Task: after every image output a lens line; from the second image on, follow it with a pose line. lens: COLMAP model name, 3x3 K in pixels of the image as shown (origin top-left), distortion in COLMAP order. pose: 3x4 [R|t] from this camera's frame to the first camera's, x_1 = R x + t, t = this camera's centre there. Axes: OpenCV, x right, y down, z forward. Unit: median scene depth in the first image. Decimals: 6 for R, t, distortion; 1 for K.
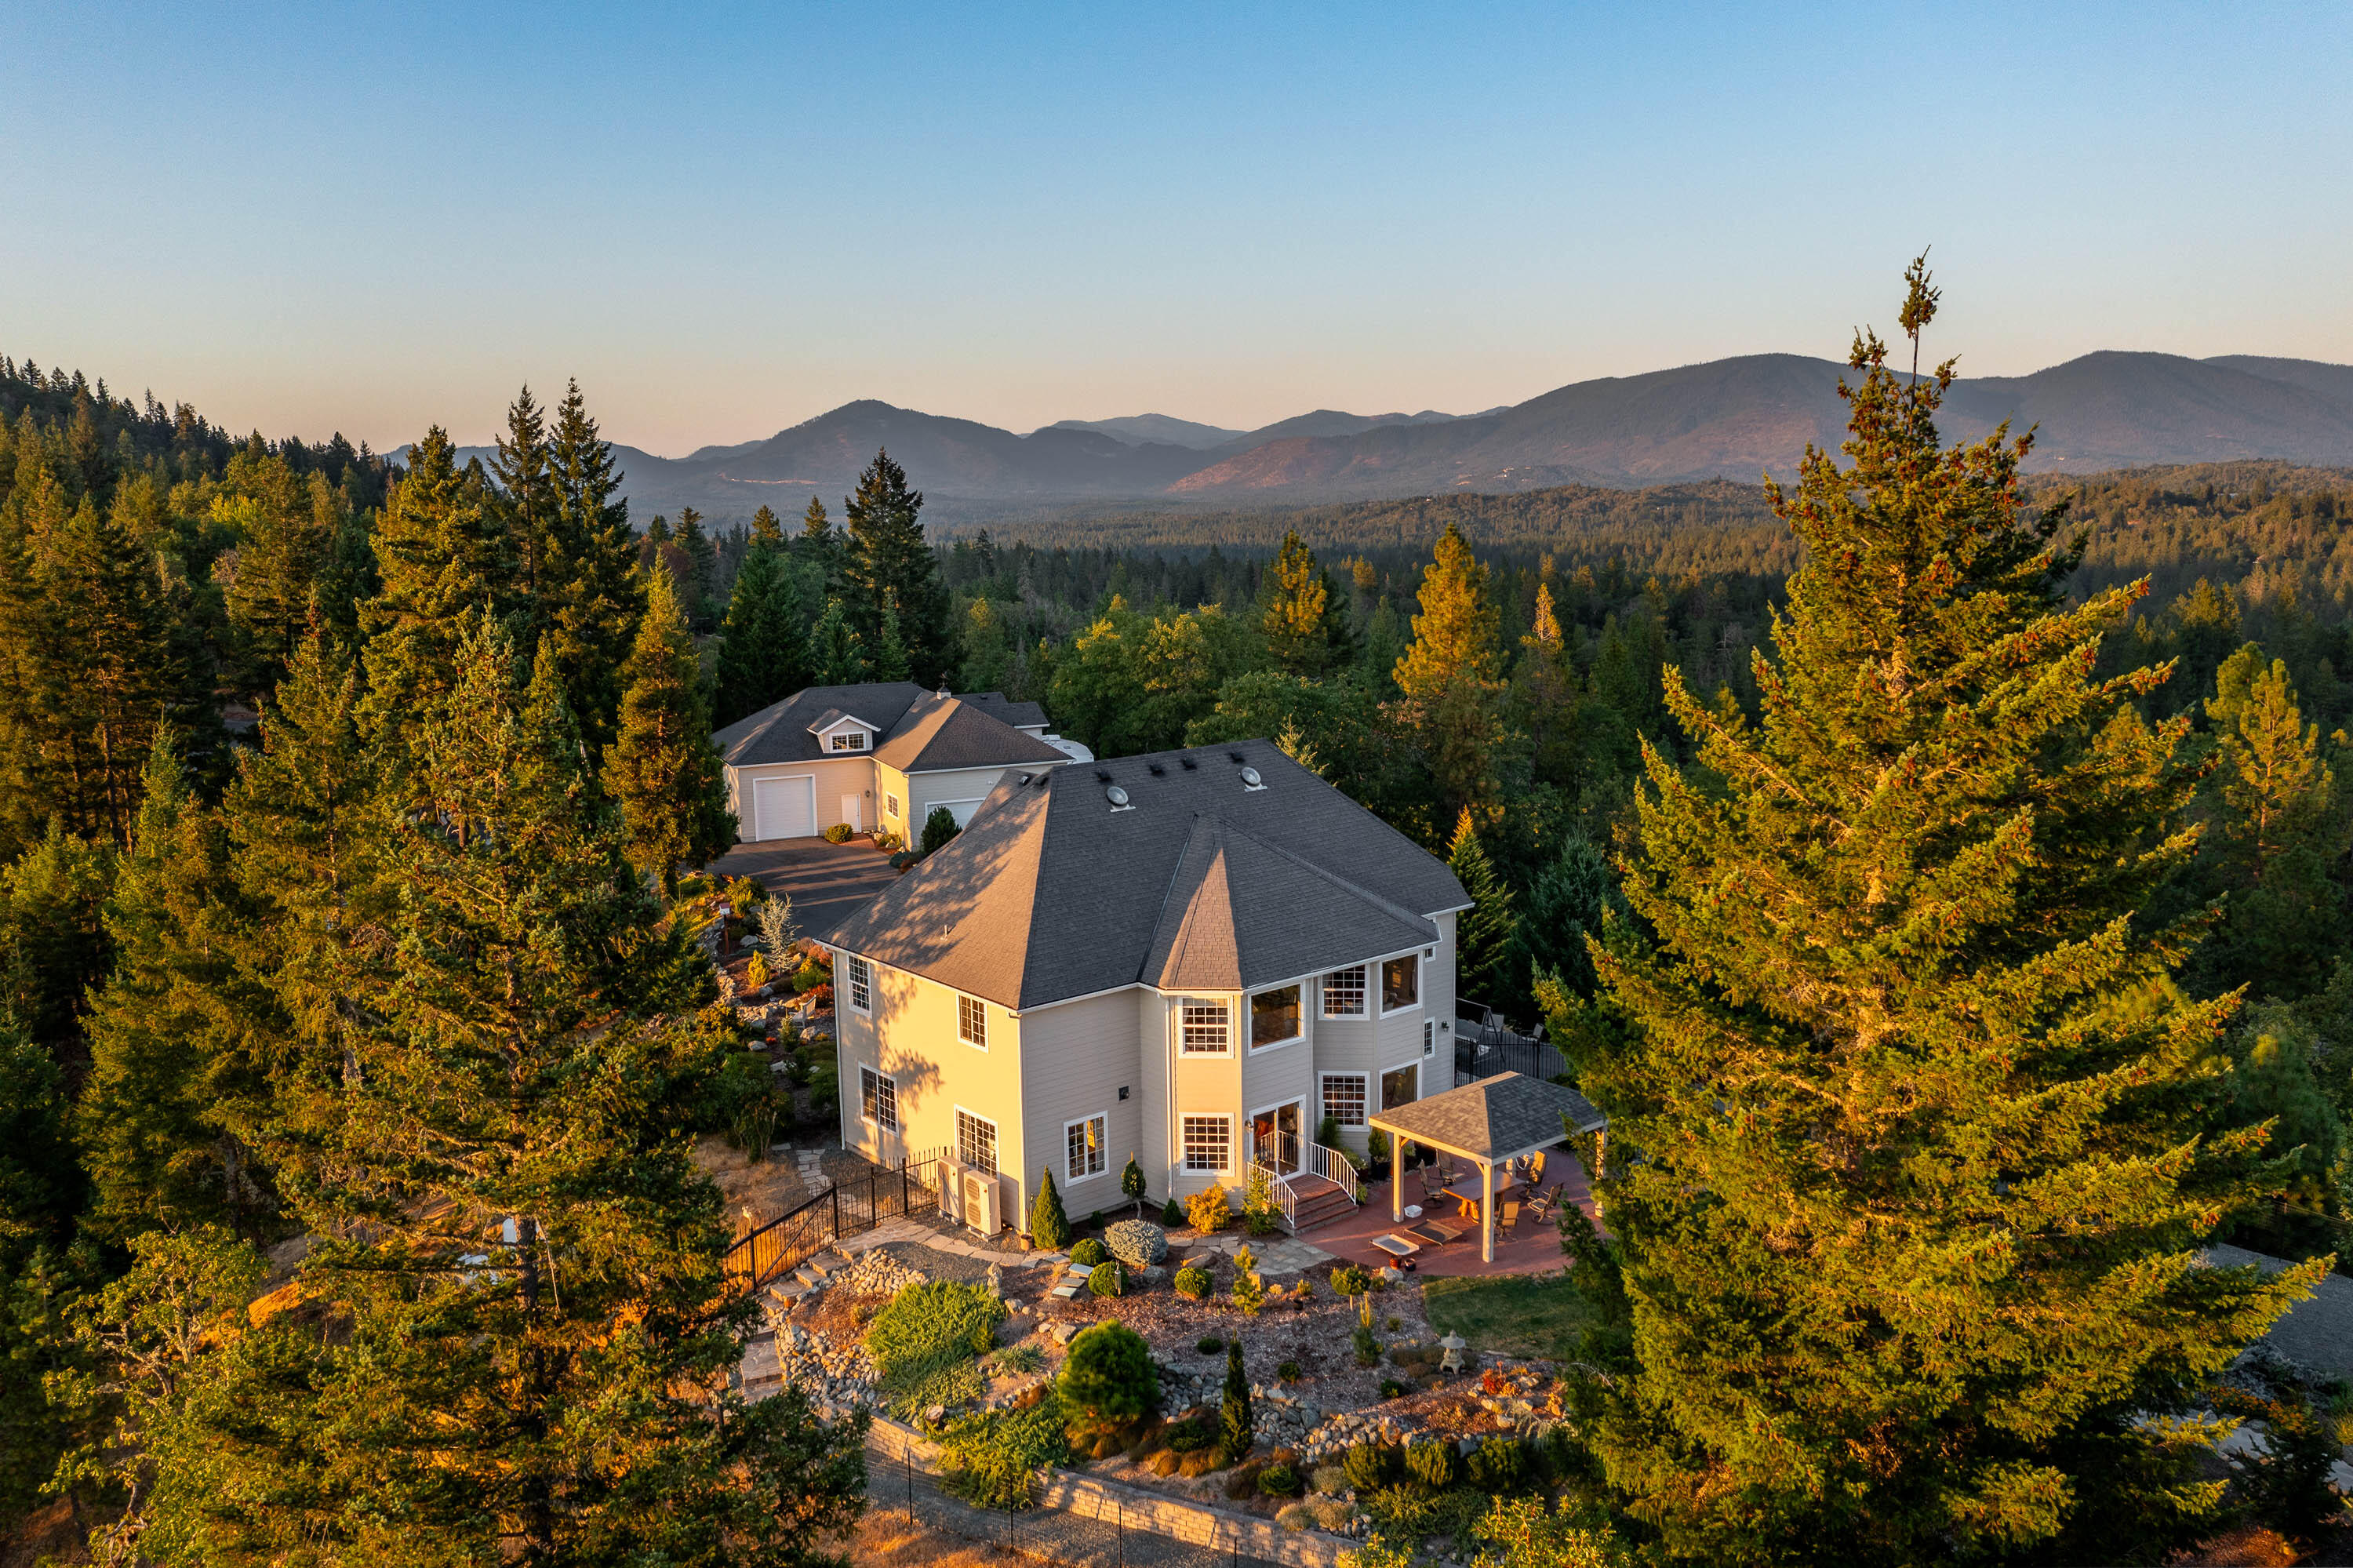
lens RADIAL K [[1847.6, 0, 1176.5], [0, 1847.6, 784.0], [0, 0, 1]] dist [0.007646, -0.001655]
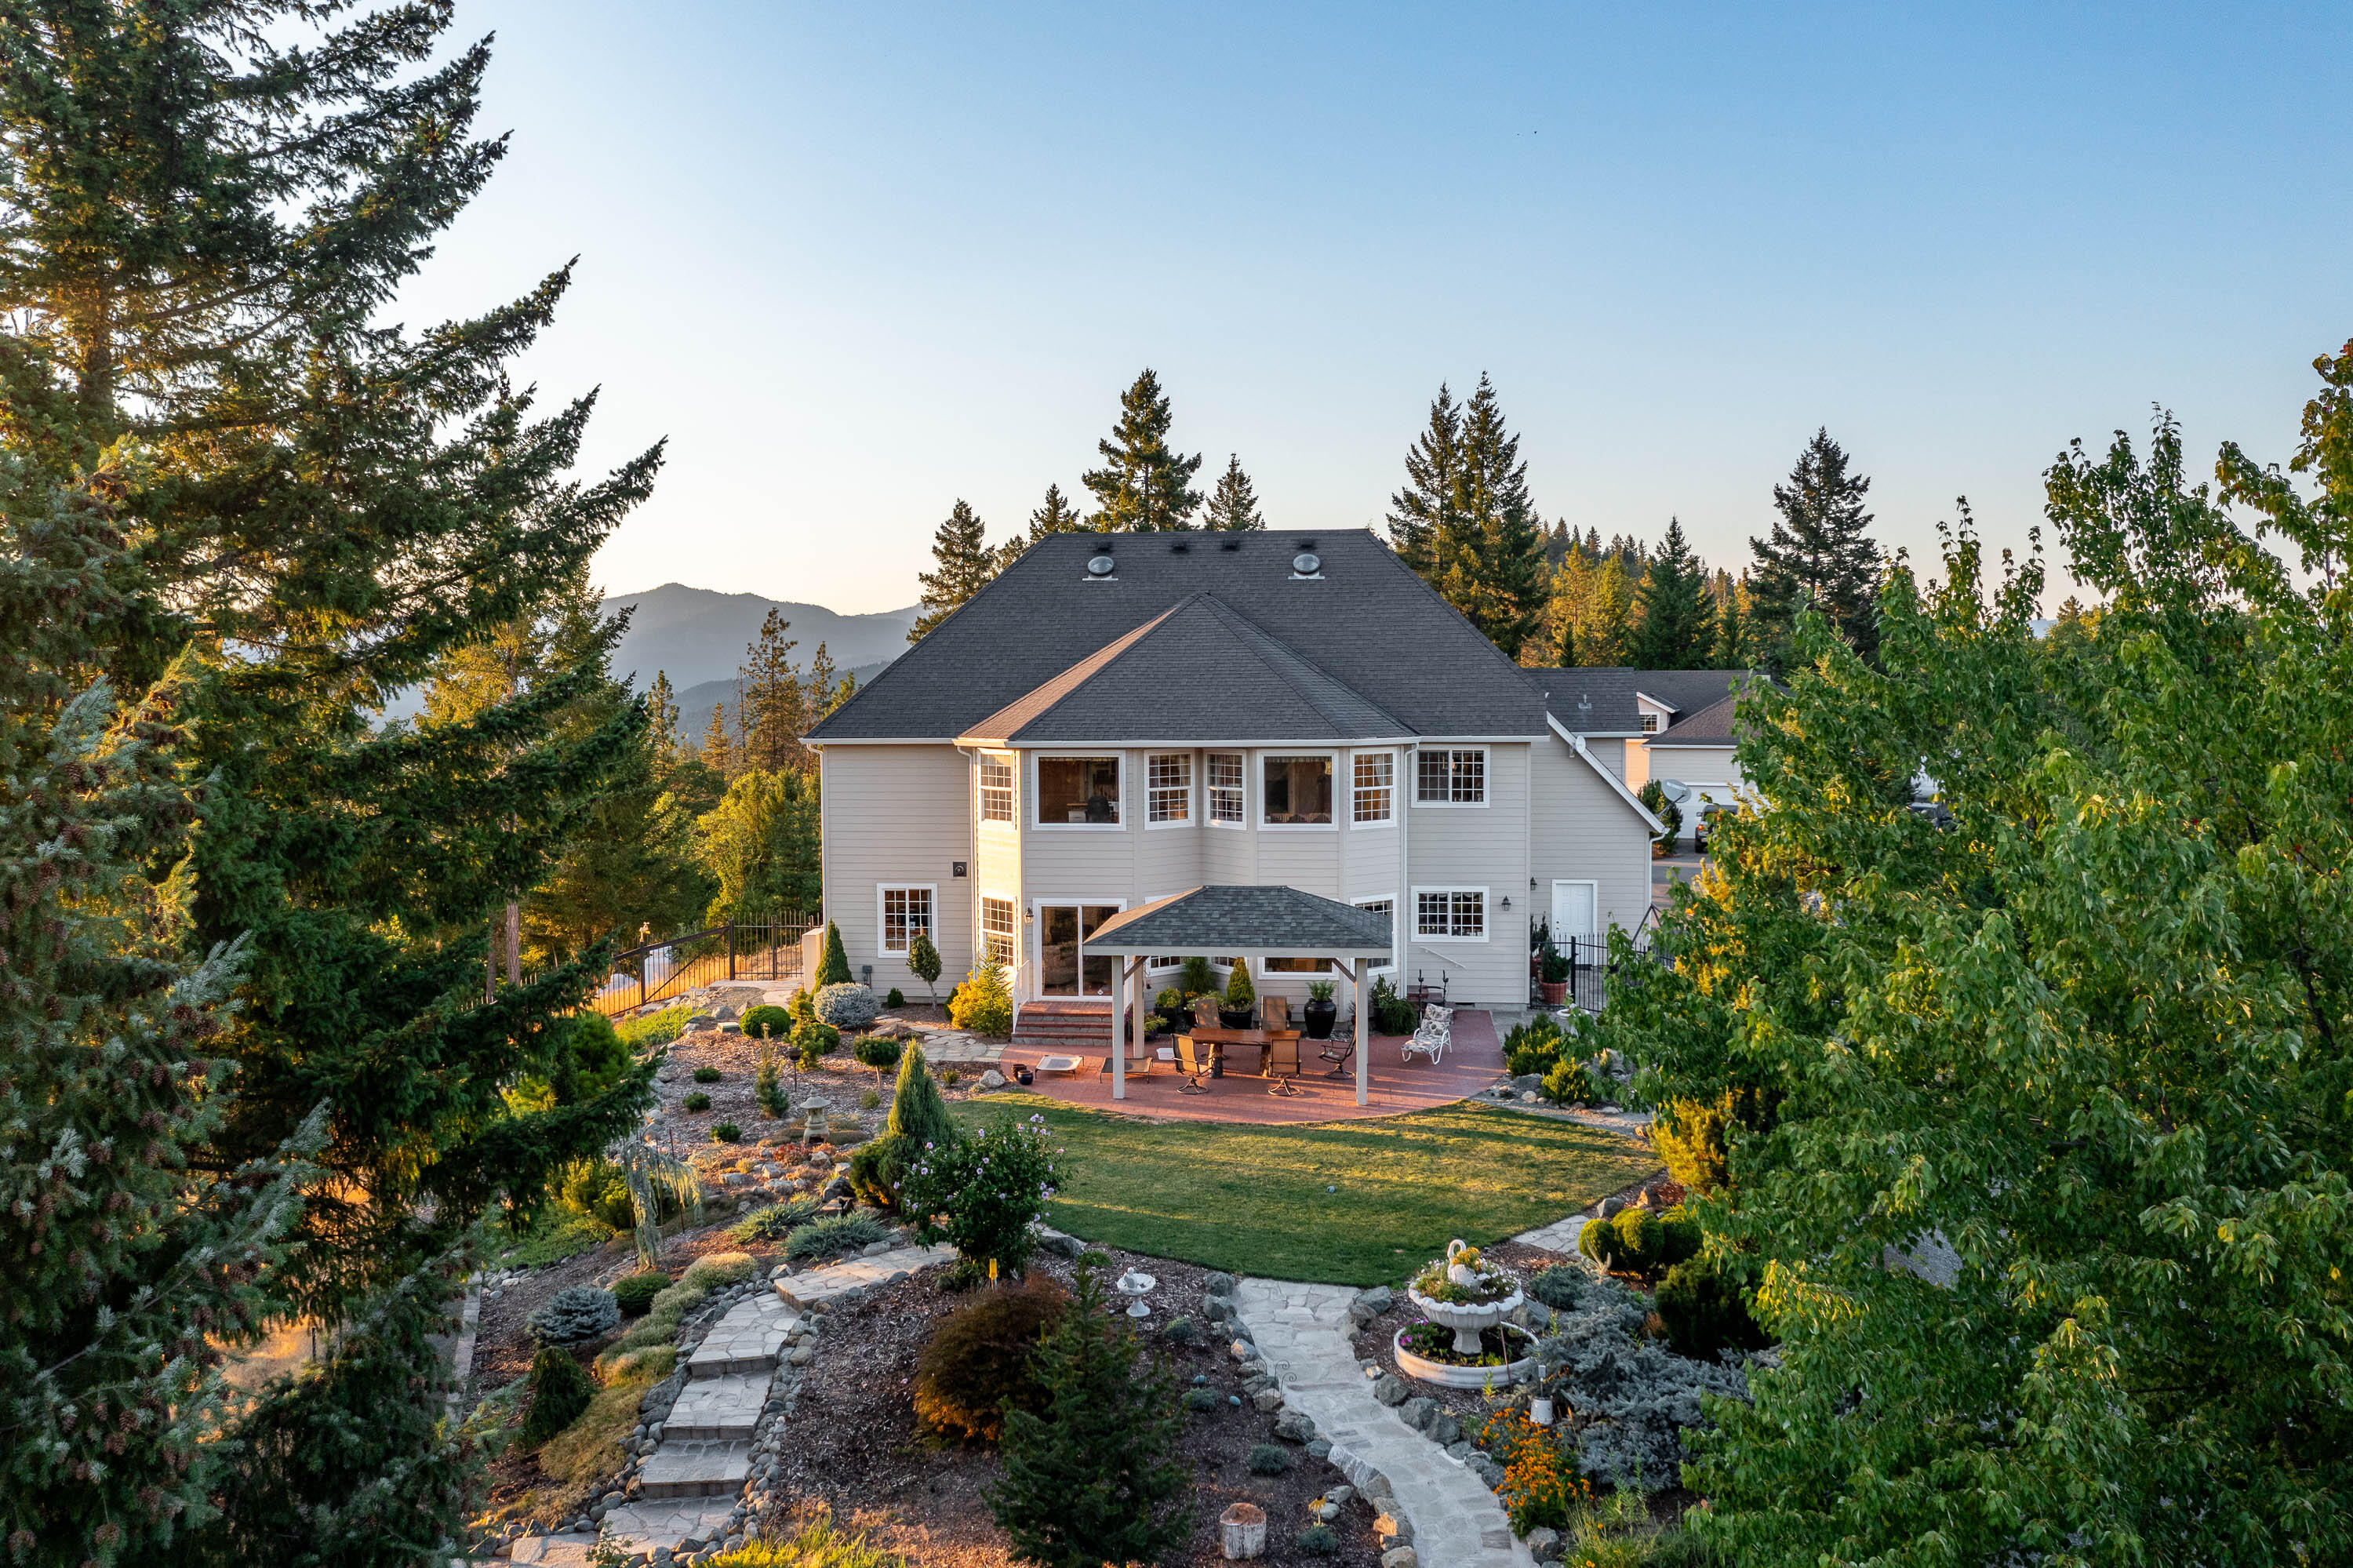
lens RADIAL K [[1845.8, 0, 1176.5], [0, 1845.8, 784.0], [0, 0, 1]] dist [0.009475, 0.009250]
pose [[0.692802, 0.055410, -0.718996, 0.693244], [-0.120666, 0.991894, -0.039828, 0.153880], [0.710961, 0.114352, 0.693872, 0.471465]]
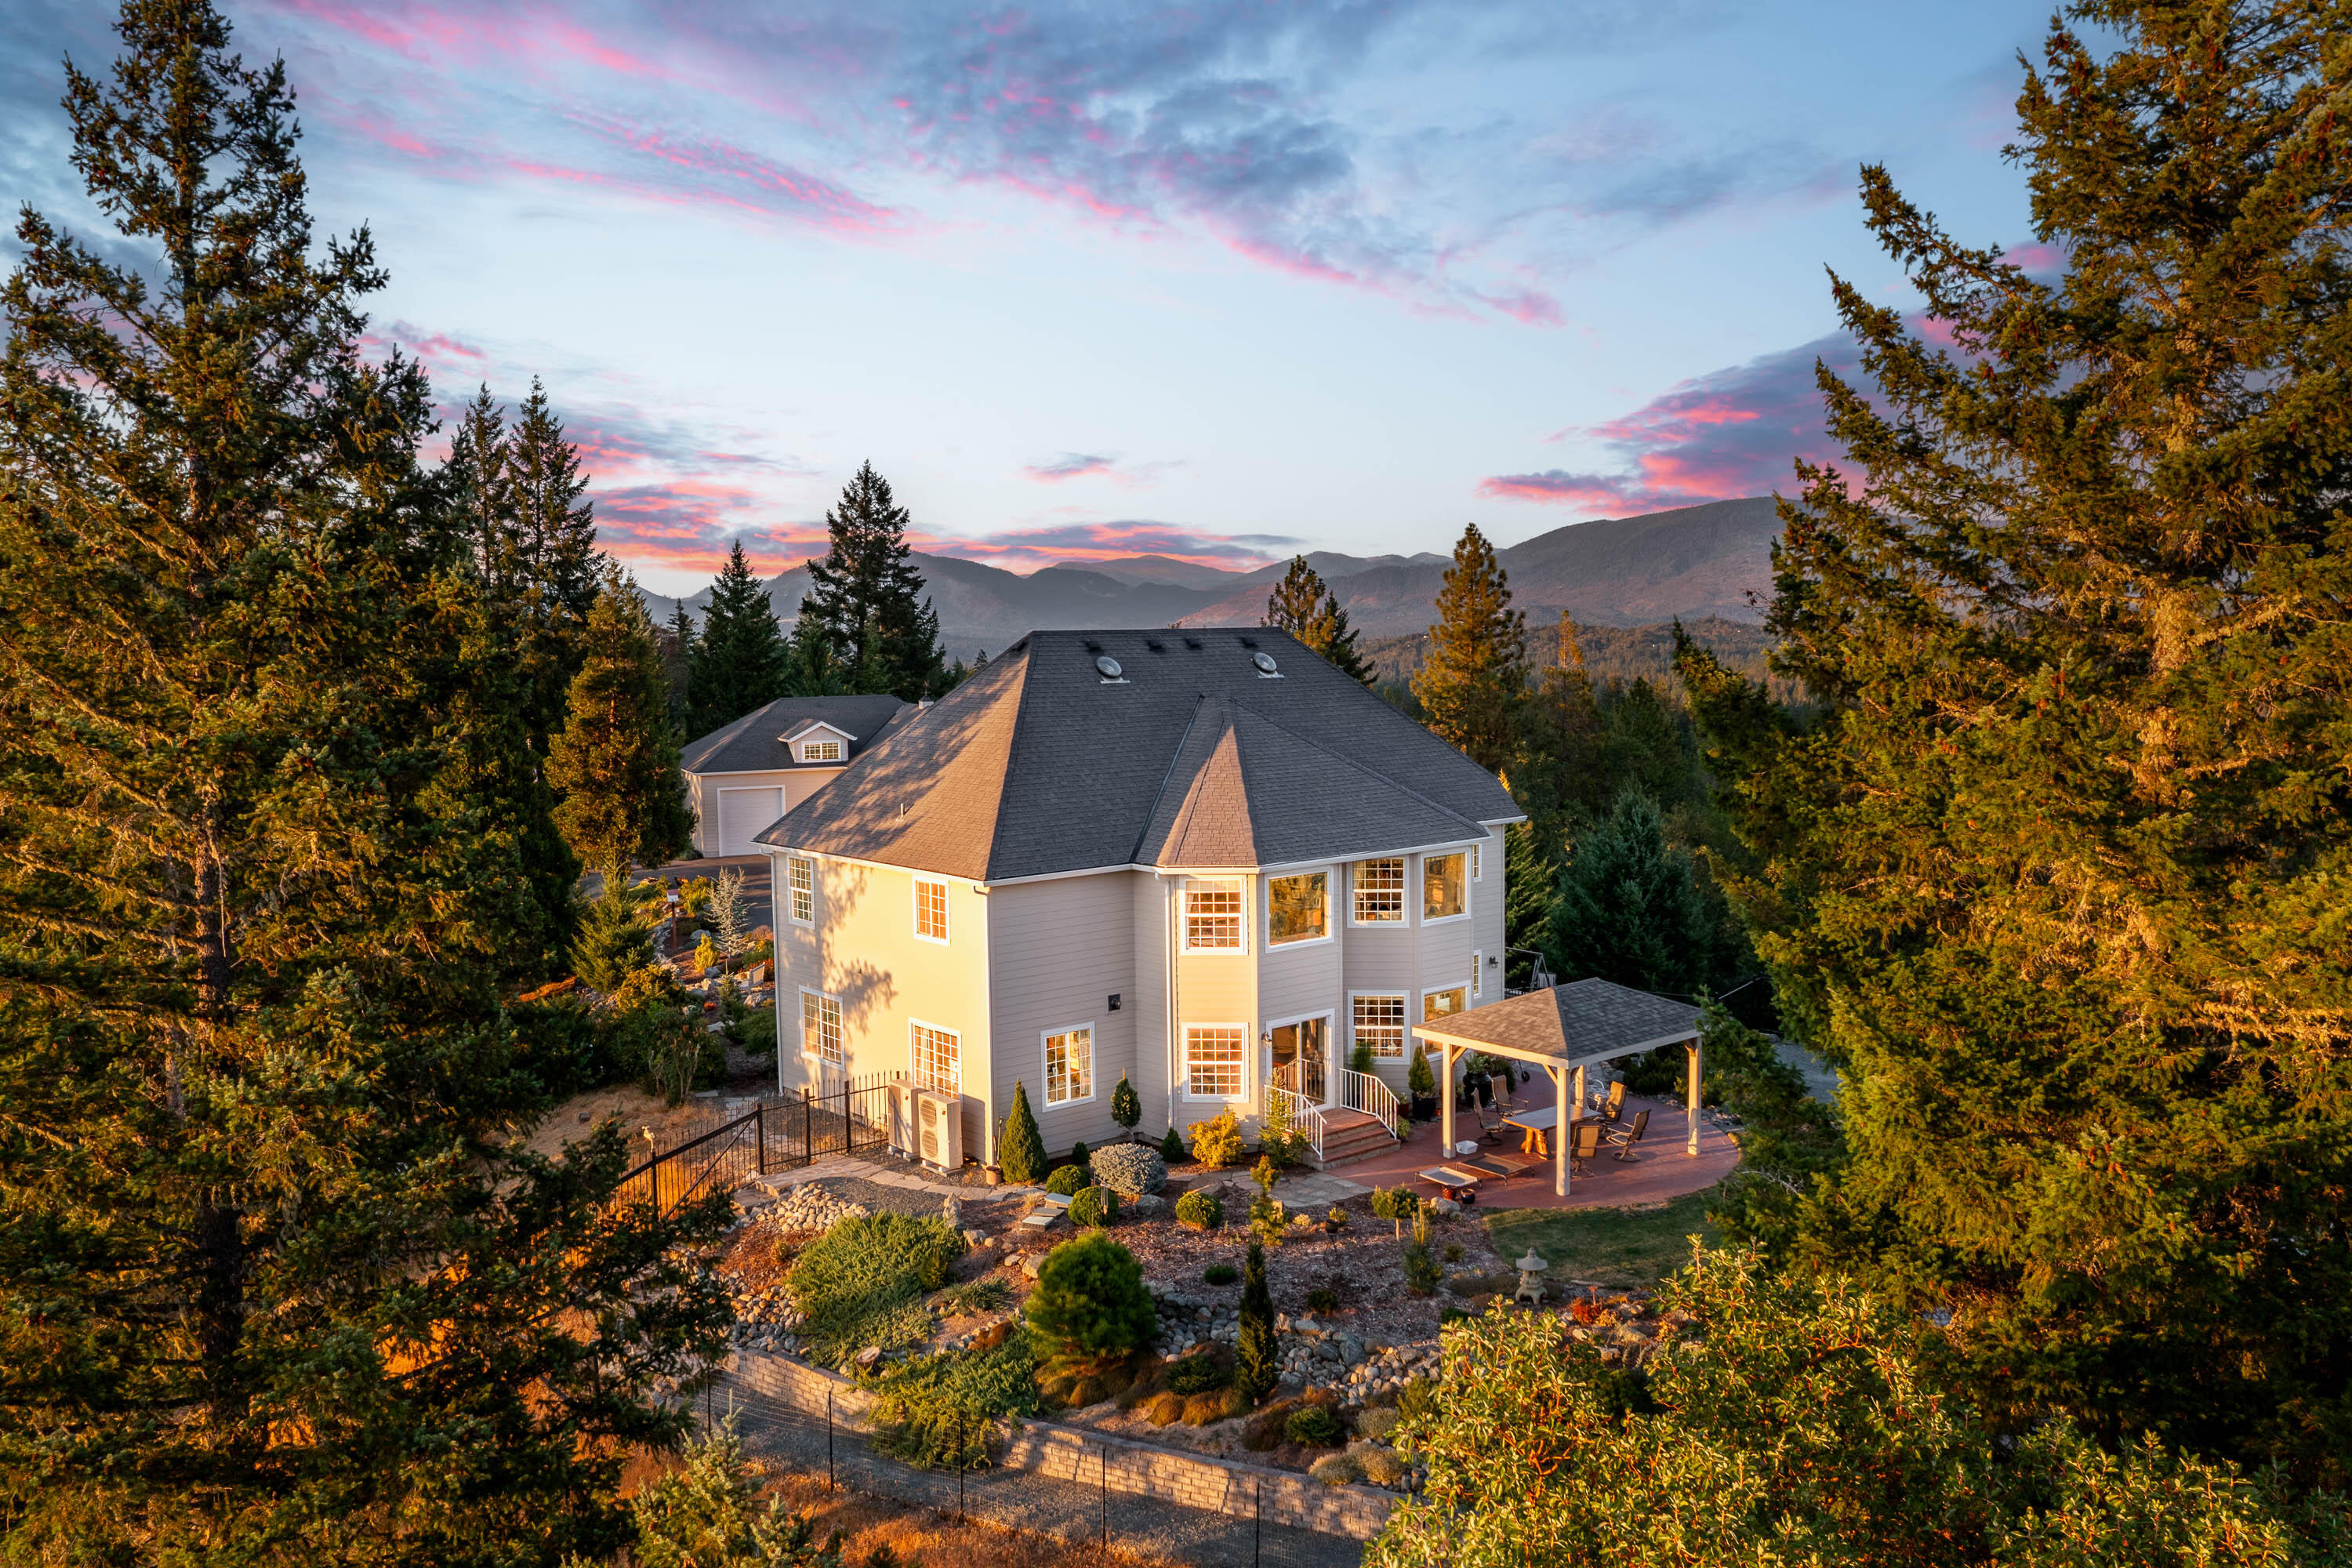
lens RADIAL K [[1845.0, 0, 1176.0], [0, 1845.0, 784.0], [0, 0, 1]] dist [0.009475, 0.009250]
pose [[0.999999, 0.001412, -0.000009, -0.001082], [-0.001409, 0.997250, -0.074095, 0.134932], [-0.000096, 0.074094, 0.997251, 0.175982]]
